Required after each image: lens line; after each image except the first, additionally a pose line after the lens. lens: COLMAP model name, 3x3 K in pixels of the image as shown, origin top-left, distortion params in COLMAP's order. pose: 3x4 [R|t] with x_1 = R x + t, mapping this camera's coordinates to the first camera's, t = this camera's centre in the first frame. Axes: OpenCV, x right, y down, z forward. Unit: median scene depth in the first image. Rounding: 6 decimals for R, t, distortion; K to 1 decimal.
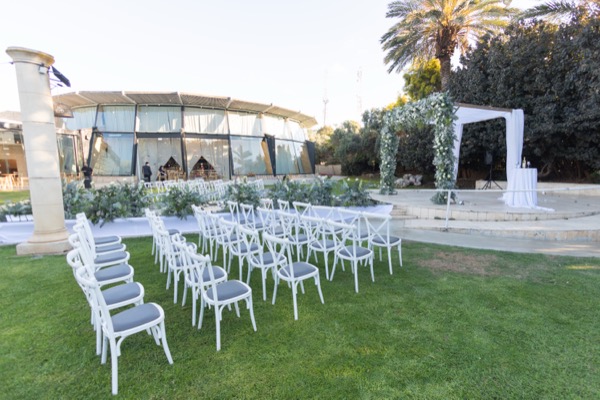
lens RADIAL K [[279.1, 0, 300.0], [0, 279.1, 200.0], [0, 0, 1]] dist [-0.003018, 0.000031]
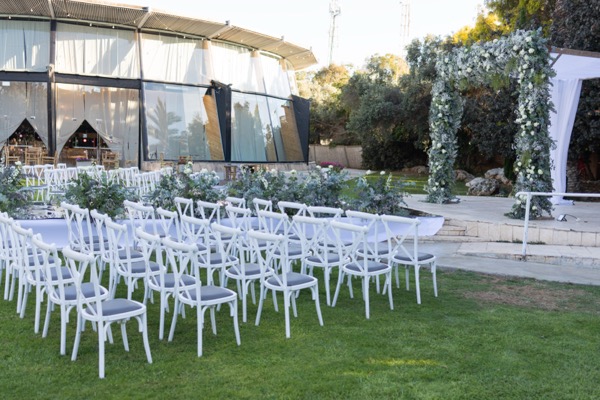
lens RADIAL K [[614.0, 0, 276.9], [0, 614.0, 201.1], [0, 0, 1]] dist [0.044091, 0.002655]
pose [[0.999470, 0.031806, 0.006964, -0.011563], [-0.031565, 0.998978, -0.032361, 0.015614], [-0.007986, 0.032124, 0.999452, -0.127232]]
